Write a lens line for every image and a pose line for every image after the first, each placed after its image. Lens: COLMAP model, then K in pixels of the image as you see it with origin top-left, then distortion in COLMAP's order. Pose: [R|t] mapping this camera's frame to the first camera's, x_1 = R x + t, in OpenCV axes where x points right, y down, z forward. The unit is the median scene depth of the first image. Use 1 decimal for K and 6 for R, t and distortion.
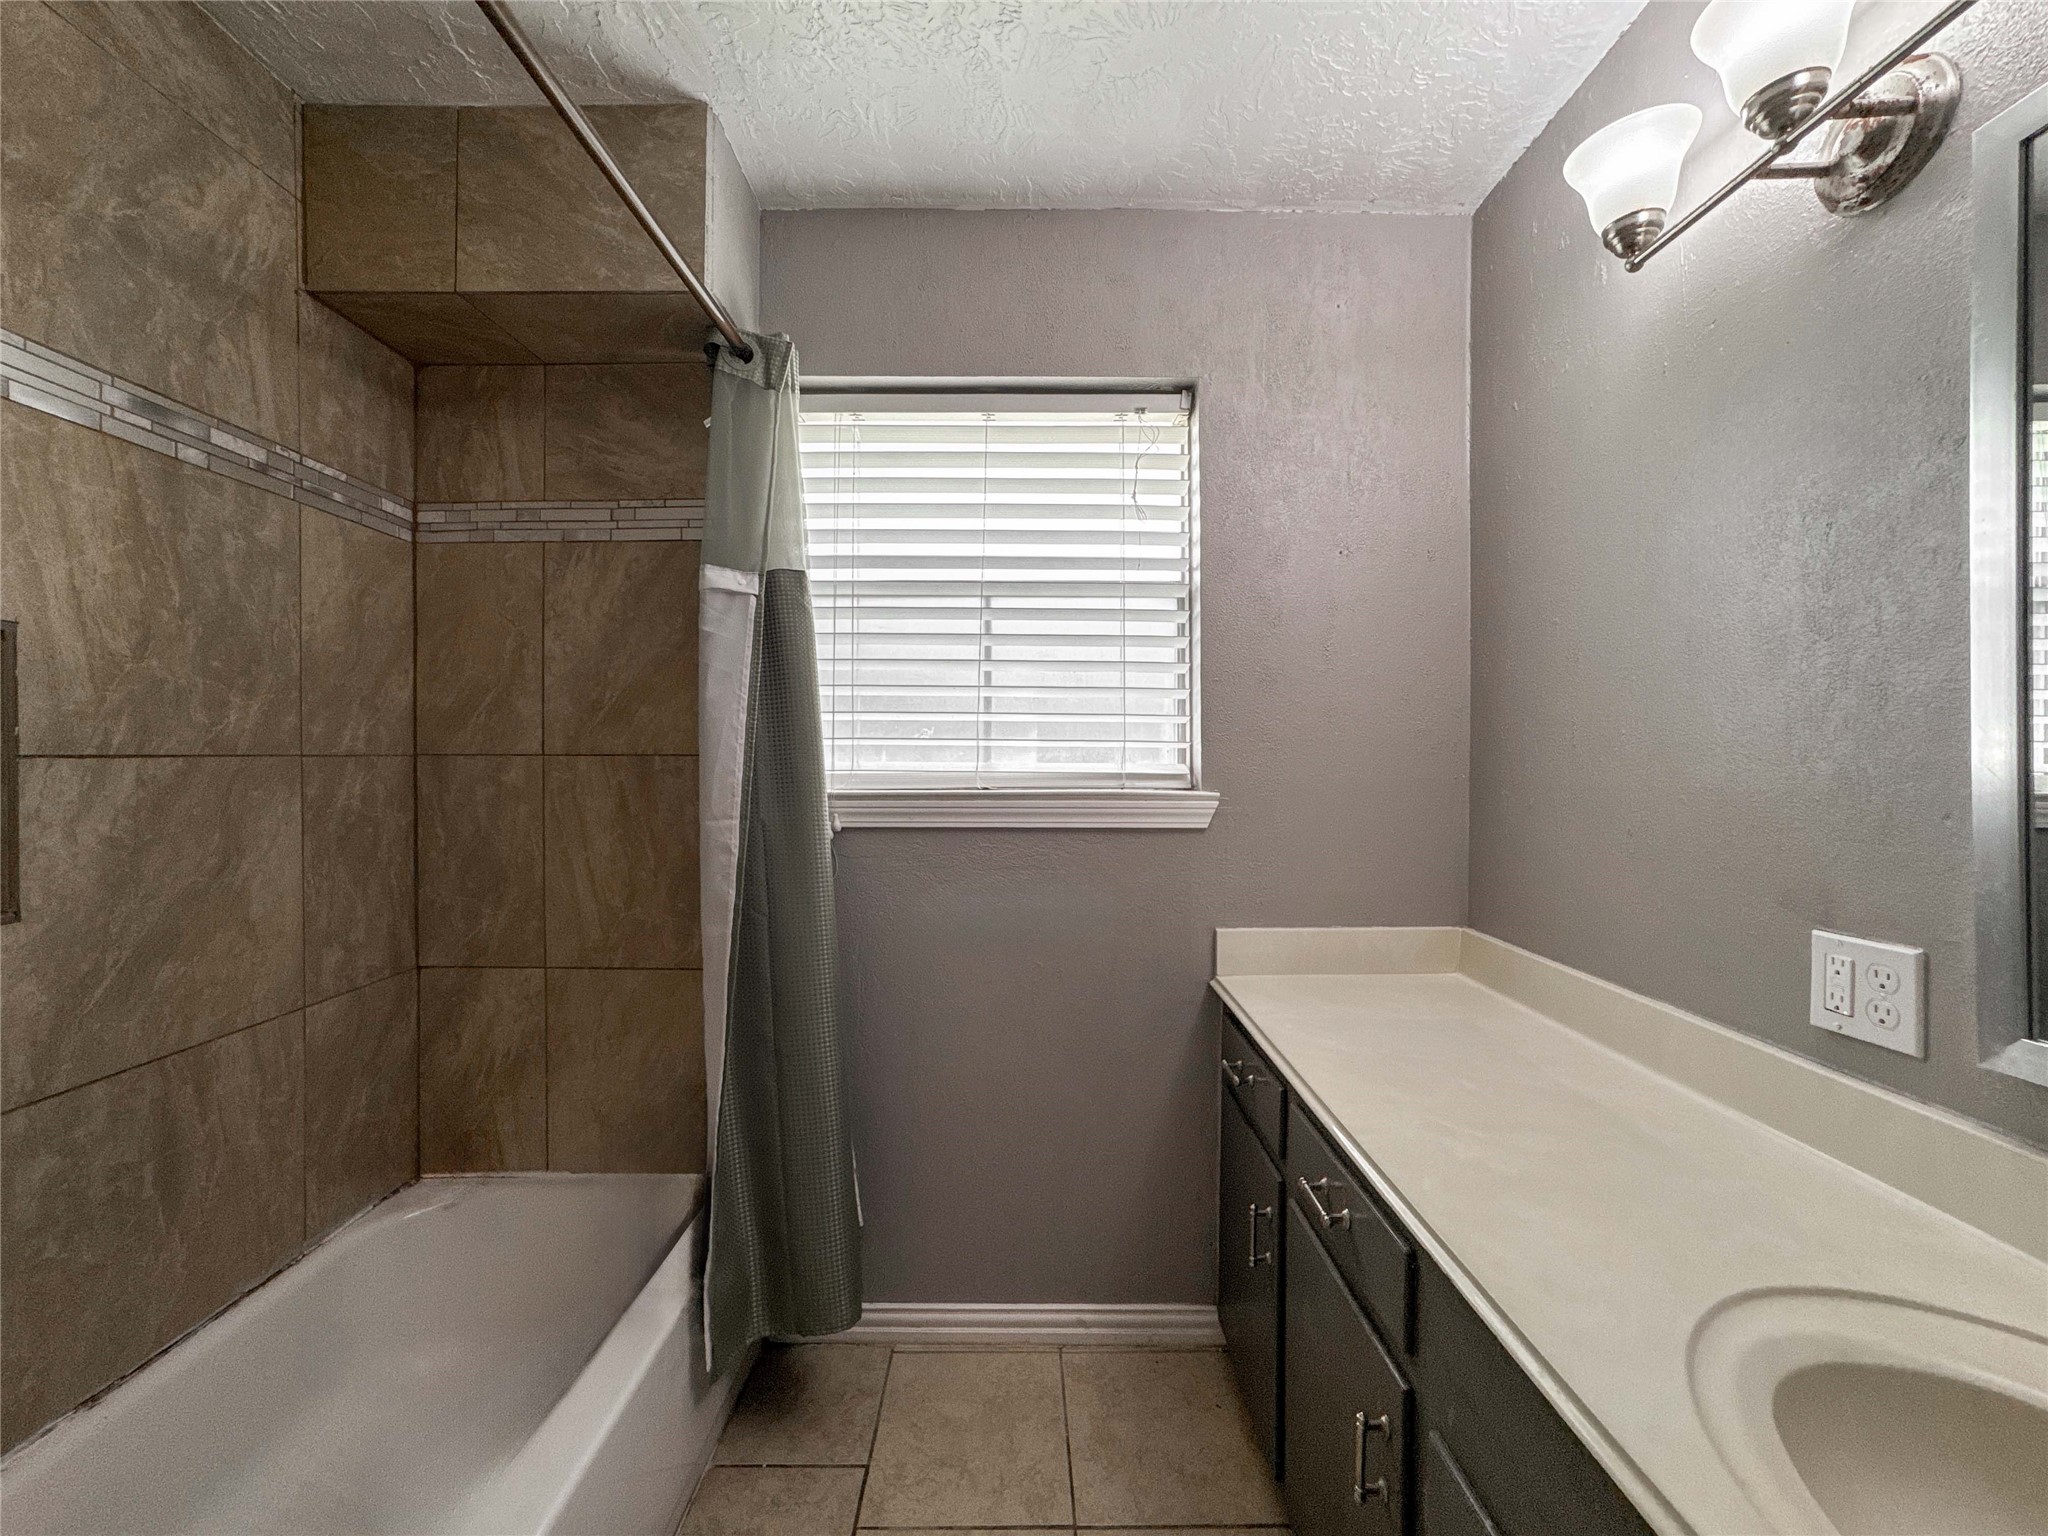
lens RADIAL K [[838.4, 0, 1004.6], [0, 838.4, 761.9], [0, 0, 1]] dist [-0.034591, 0.014068]
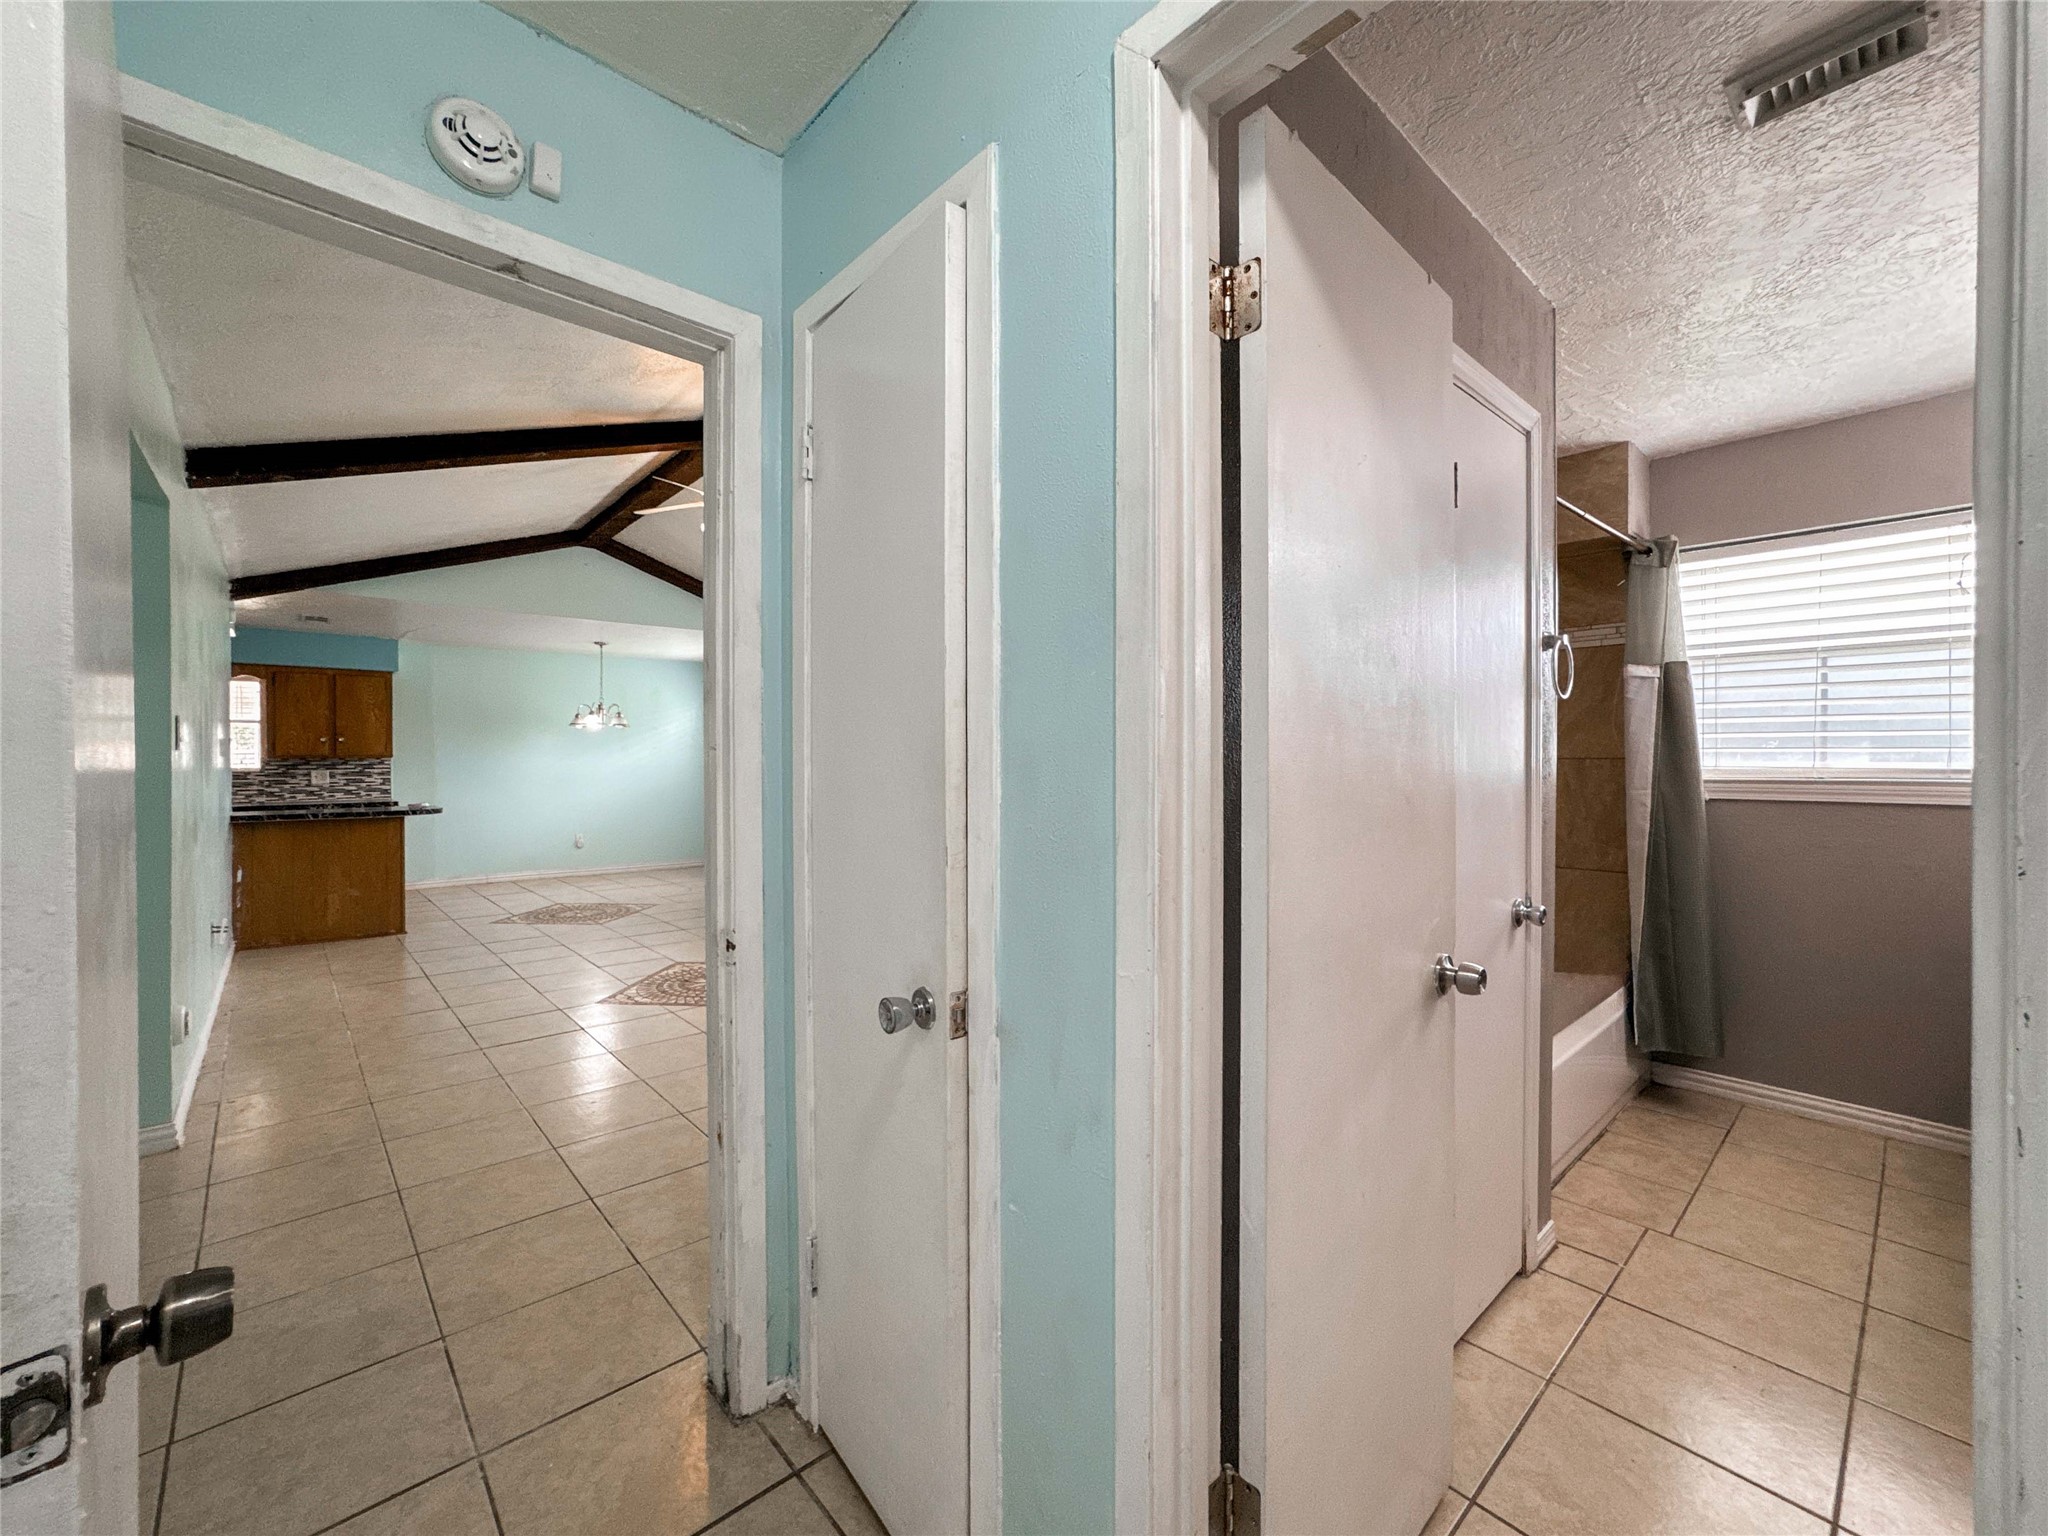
lens RADIAL K [[838.4, 0, 1006.9], [0, 838.4, 765.3], [0, 0, 1]] dist [-0.034591, 0.014068]
pose [[0.671728, 0.002069, -0.740795, 0.108939], [0.000428, 0.999995, 0.003181, 0.000804], [0.740798, -0.002454, 0.671724, -1.396907]]
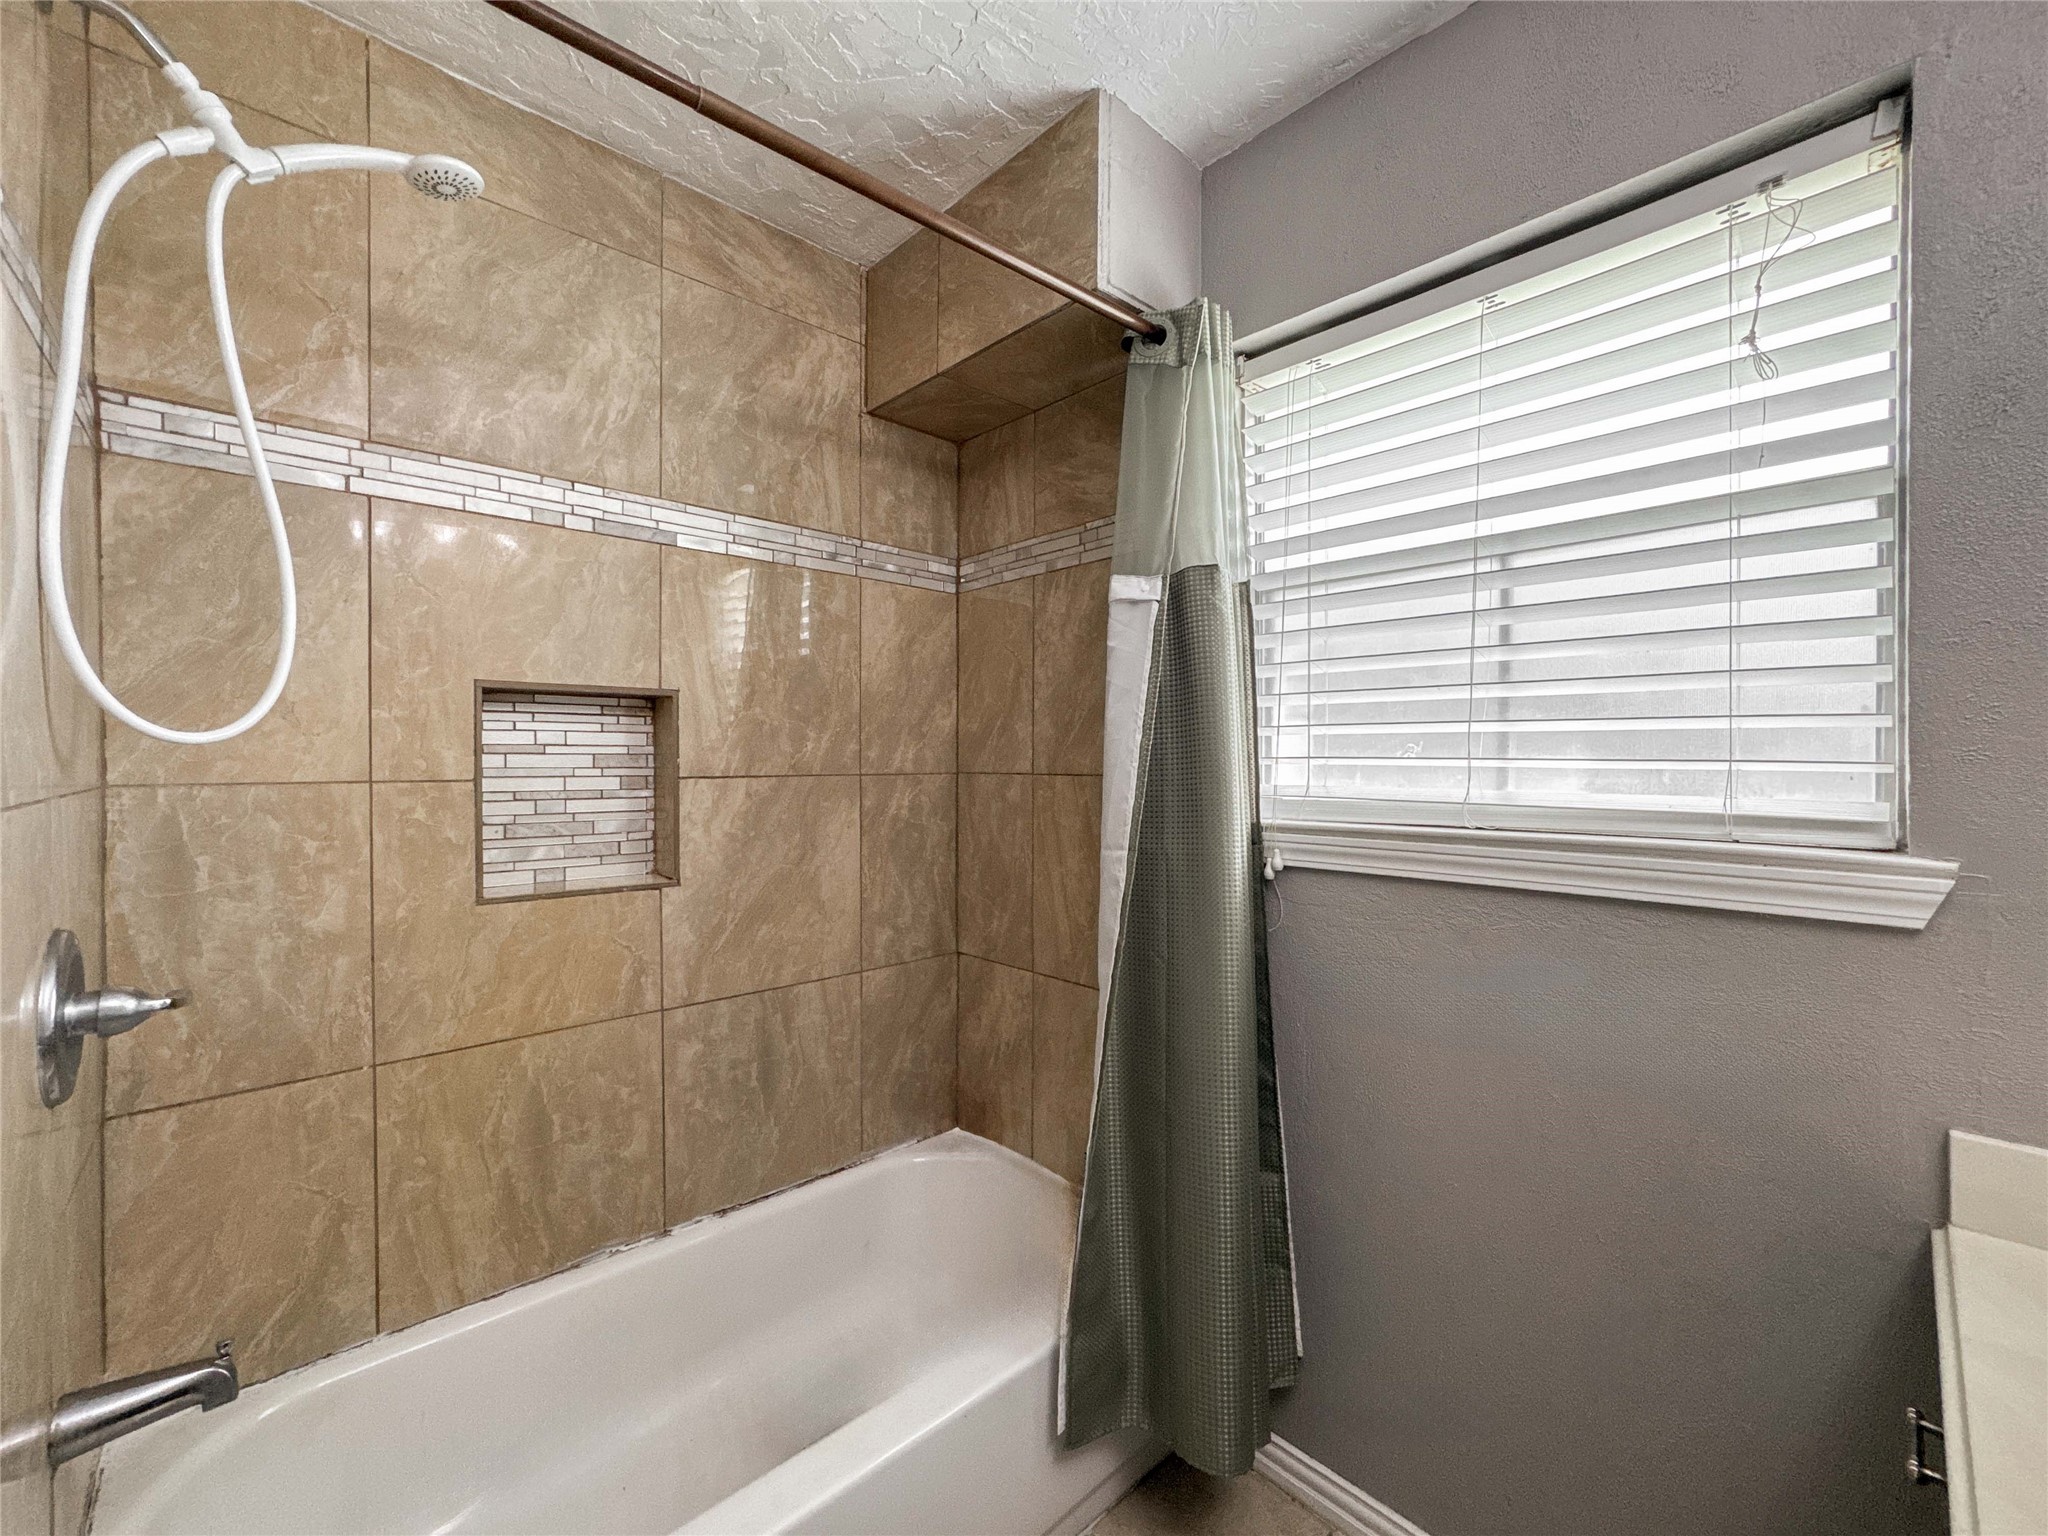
lens RADIAL K [[838.4, 0, 1021.0], [0, 838.4, 764.4], [0, 0, 1]] dist [-0.034591, 0.014068]
pose [[0.686068, 0.002352, -0.727534, 0.246194], [-0.003990, 0.999992, -0.000530, -0.022088], [0.727527, 0.003267, 0.686071, 0.266524]]
